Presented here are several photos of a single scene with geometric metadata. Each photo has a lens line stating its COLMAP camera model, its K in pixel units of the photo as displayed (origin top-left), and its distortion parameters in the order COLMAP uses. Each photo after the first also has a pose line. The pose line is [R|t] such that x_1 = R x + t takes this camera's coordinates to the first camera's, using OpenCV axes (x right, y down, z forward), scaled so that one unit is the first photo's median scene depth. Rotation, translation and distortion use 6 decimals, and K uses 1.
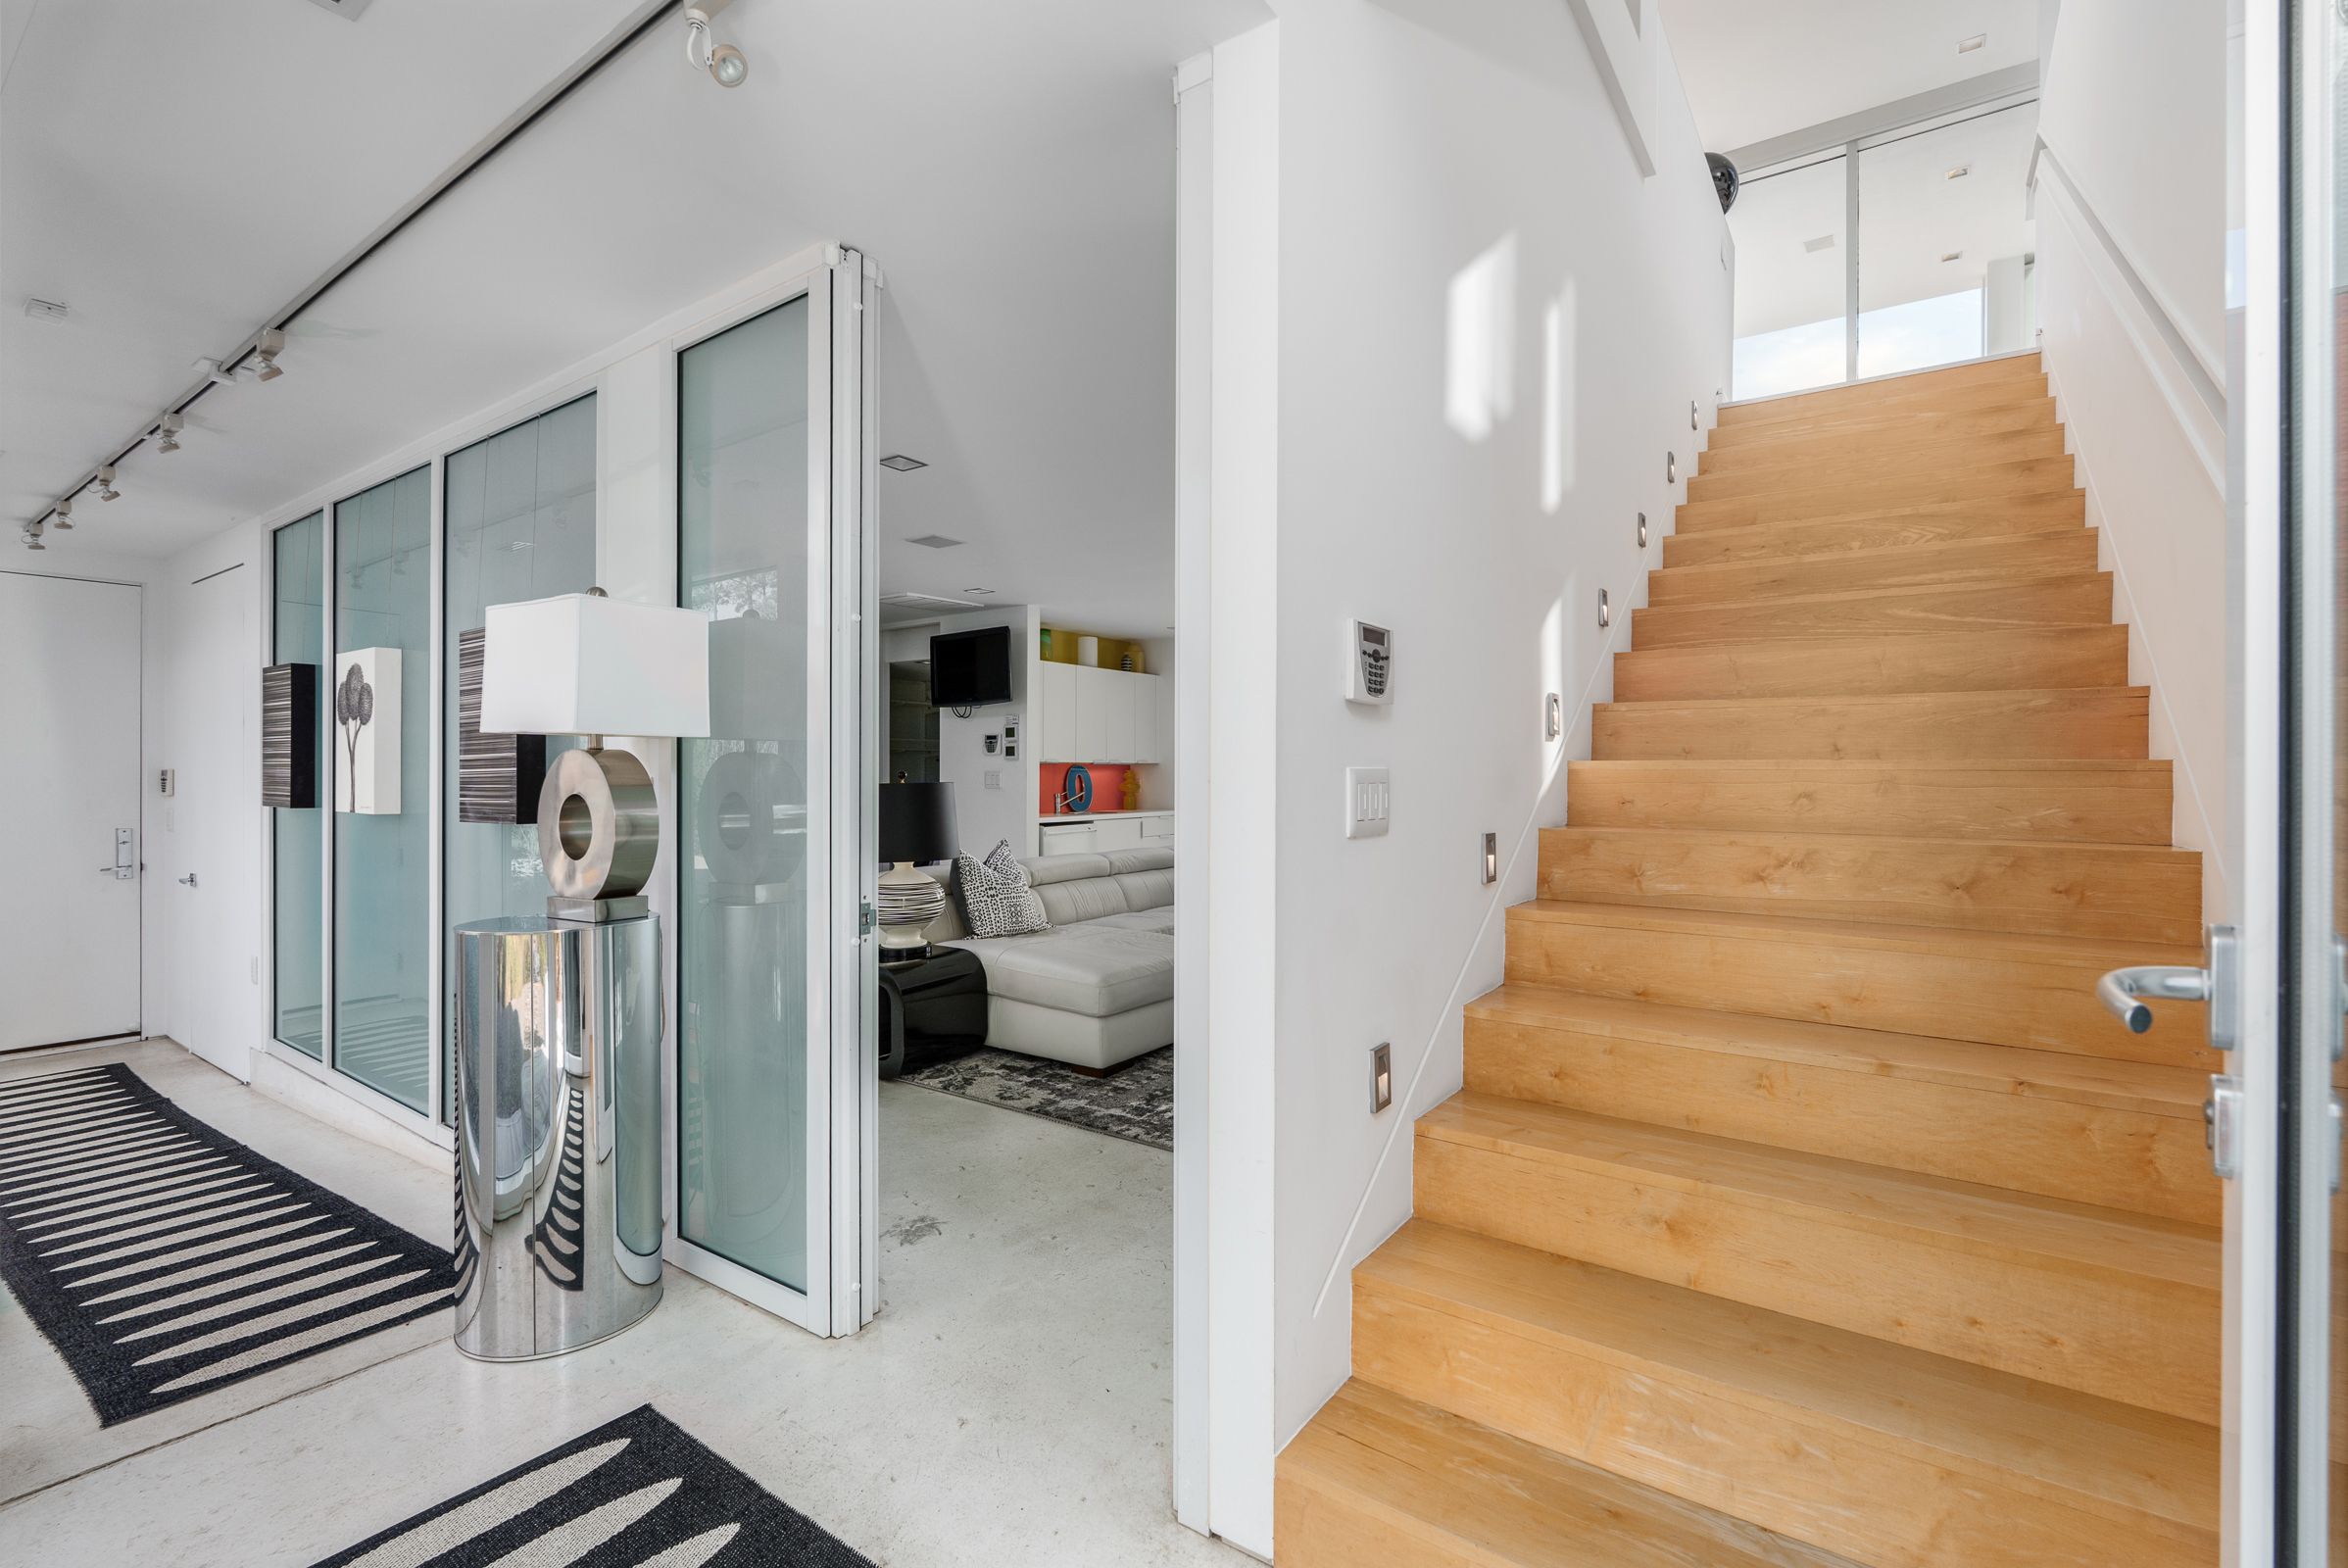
lens RADIAL K [[1032.2, 0, 1174.0], [0, 1032.2, 784.0], [0, 0, 1]] dist [0.000128, 0.000054]
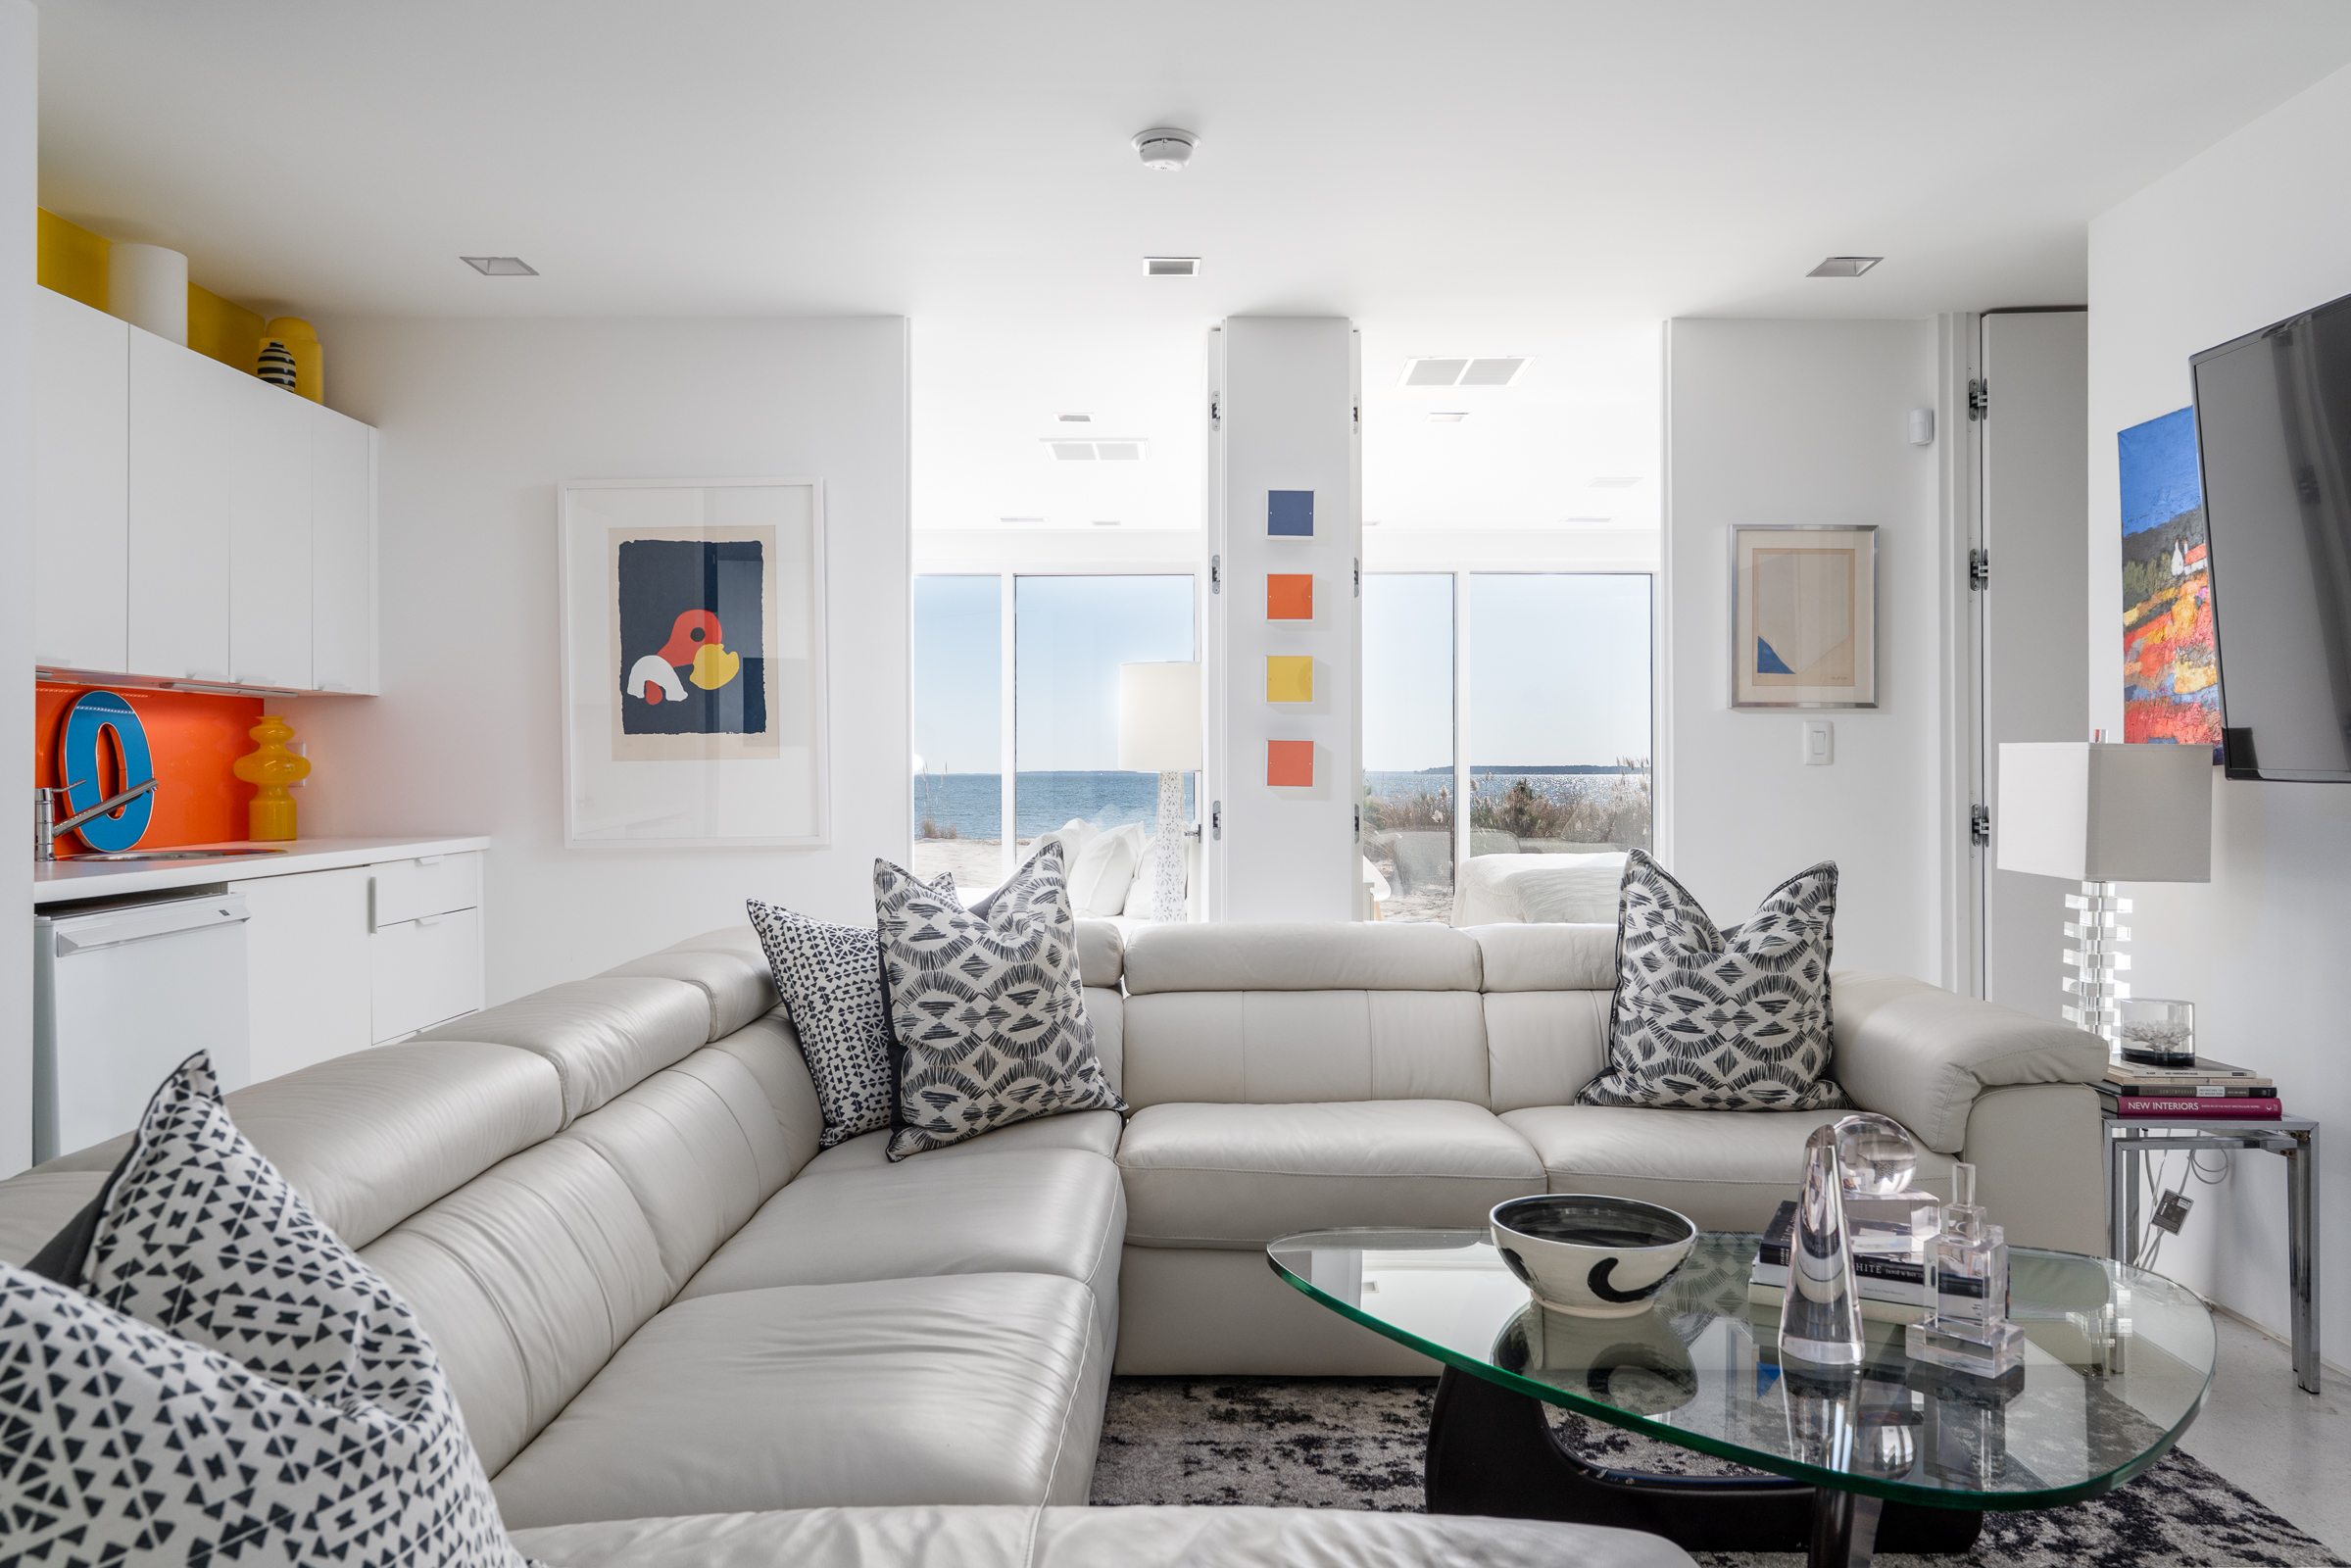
lens RADIAL K [[1642.5, 0, 1176.0], [0, 1642.5, 763.9], [0, 0, 1]] dist [0.003334, -0.000311]
pose [[0.813623, 0.000016, 0.581393, -0.200991], [0.008061, 0.999904, -0.011308, 0.017490], [-0.581337, 0.013887, 0.813544, 0.790365]]
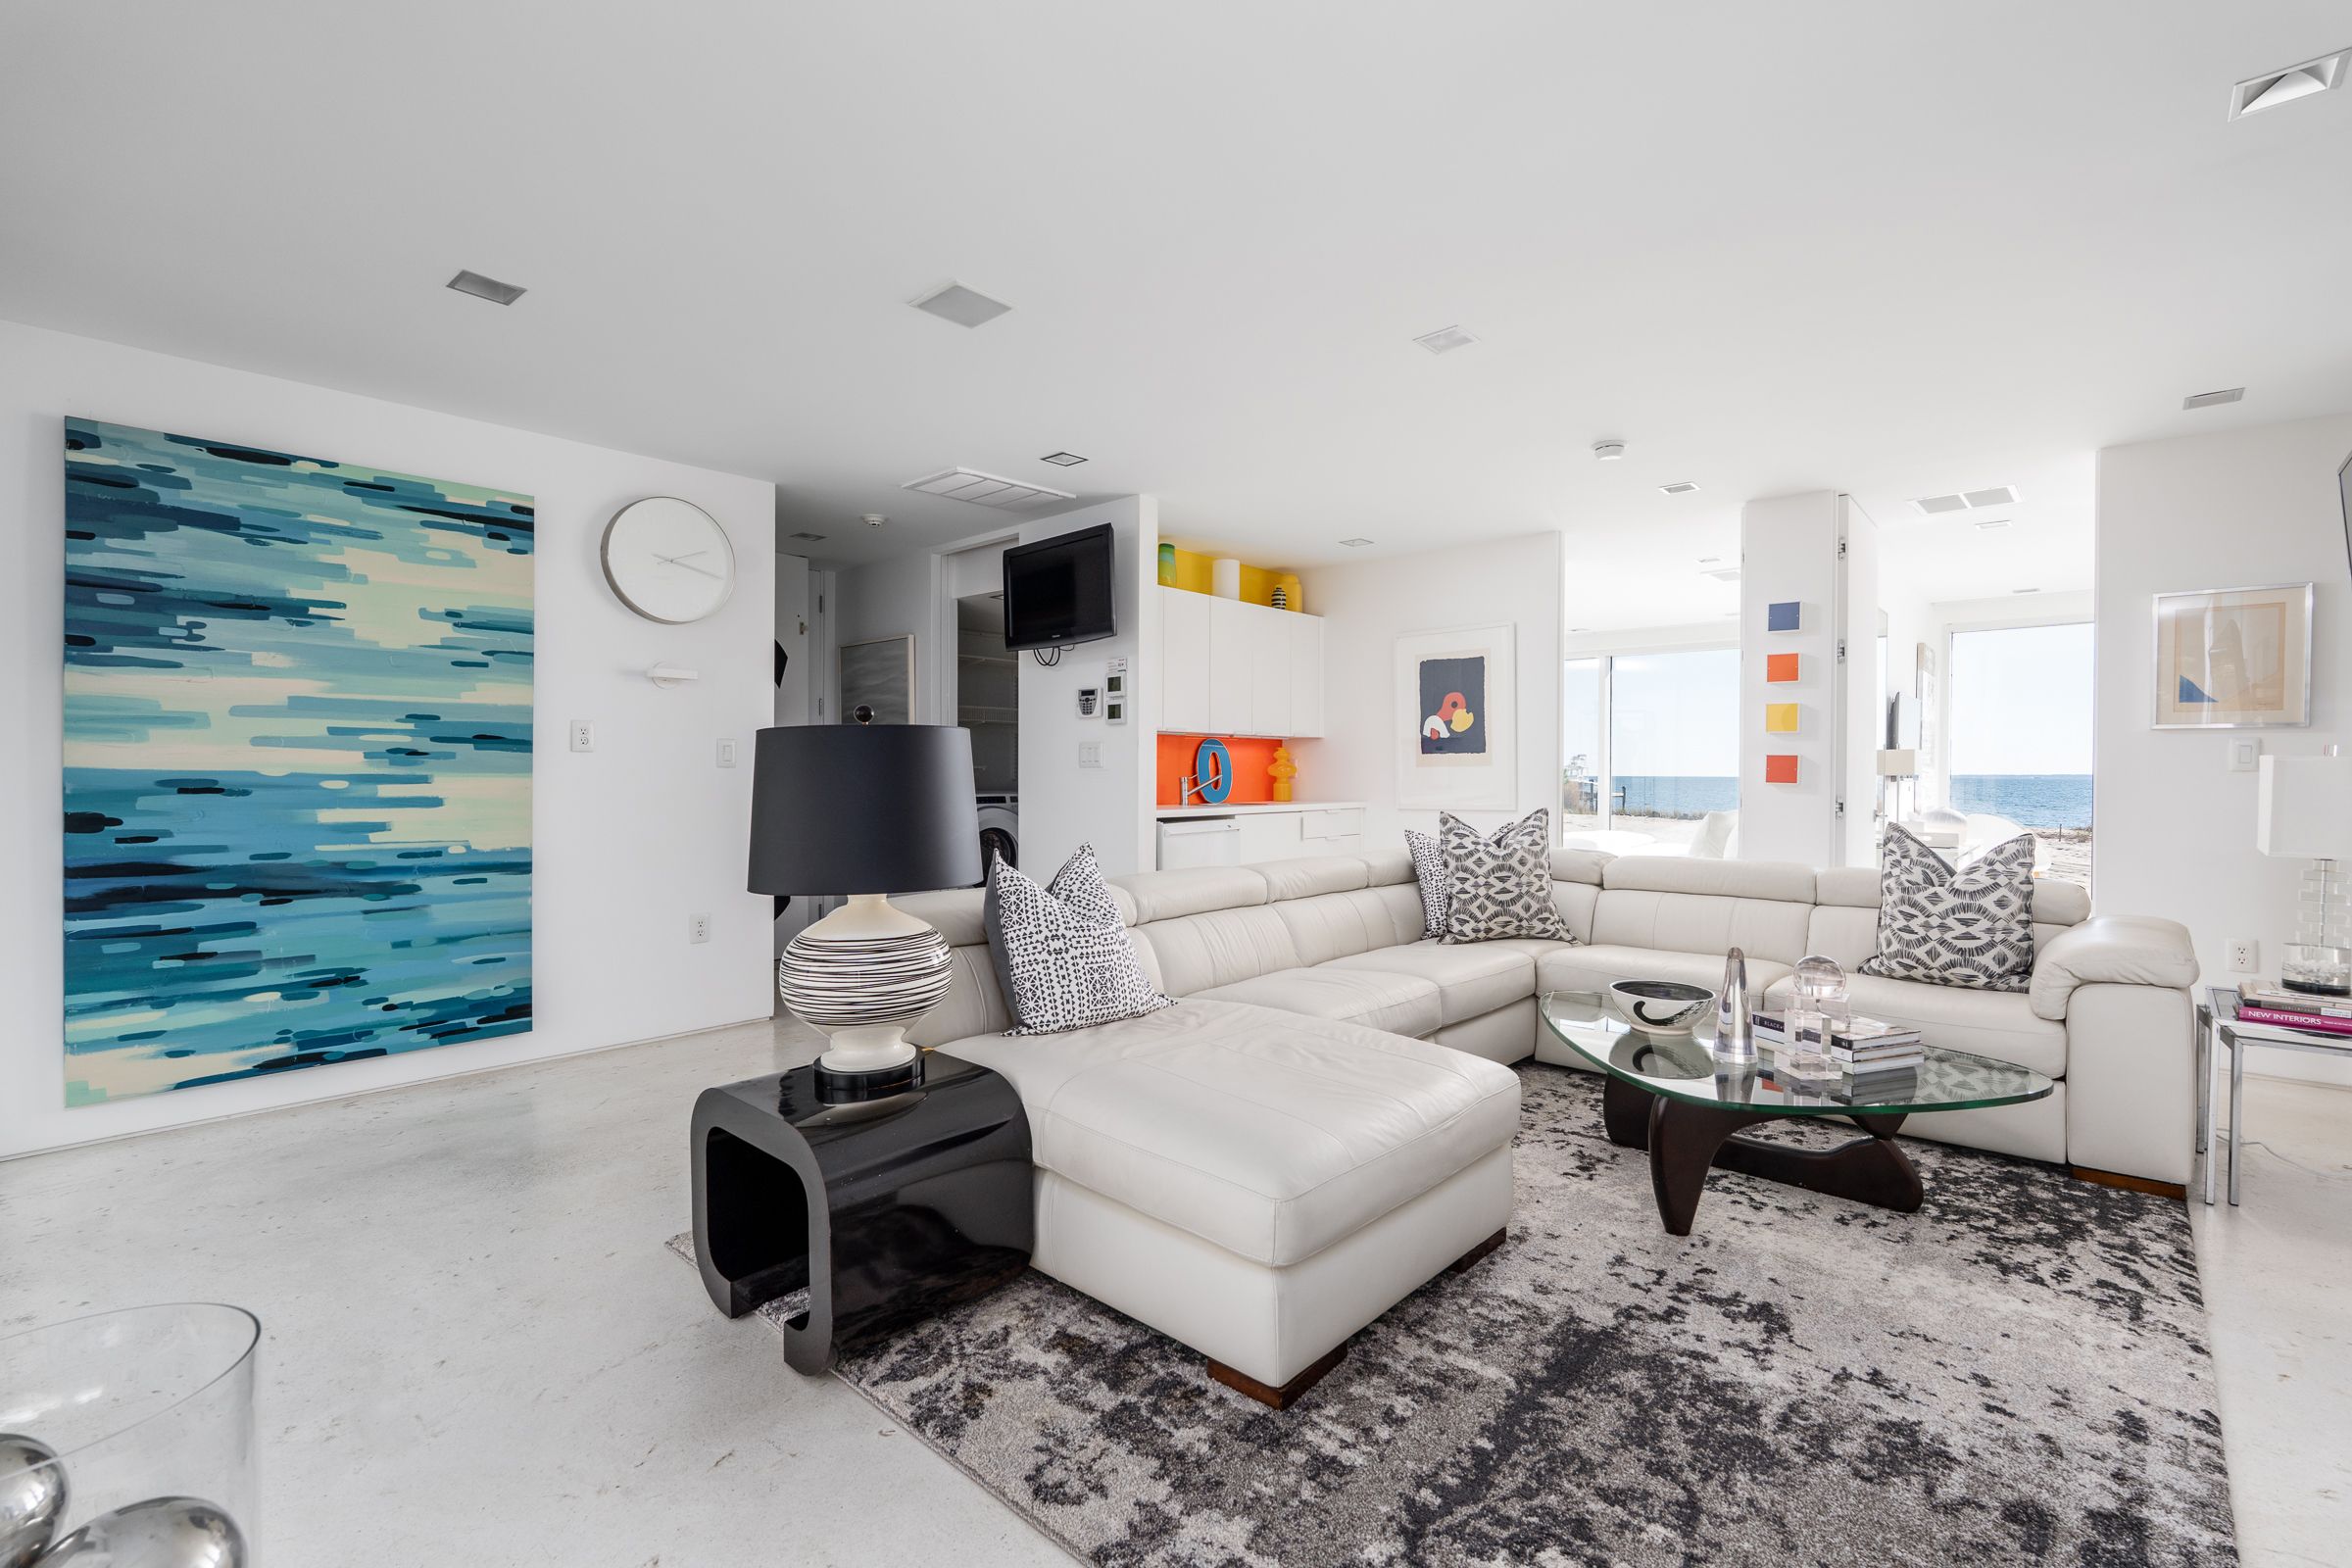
lens RADIAL K [[1042.8, 0, 1176.0], [0, 1042.8, 784.0], [0, 0, 1]] dist [0.000783, 0.000159]
pose [[0.992542, 0.003305, -0.121859, -0.050546], [-0.002988, 0.999992, 0.002786, 0.020256], [0.121867, -0.002401, 0.992544, 0.473604]]
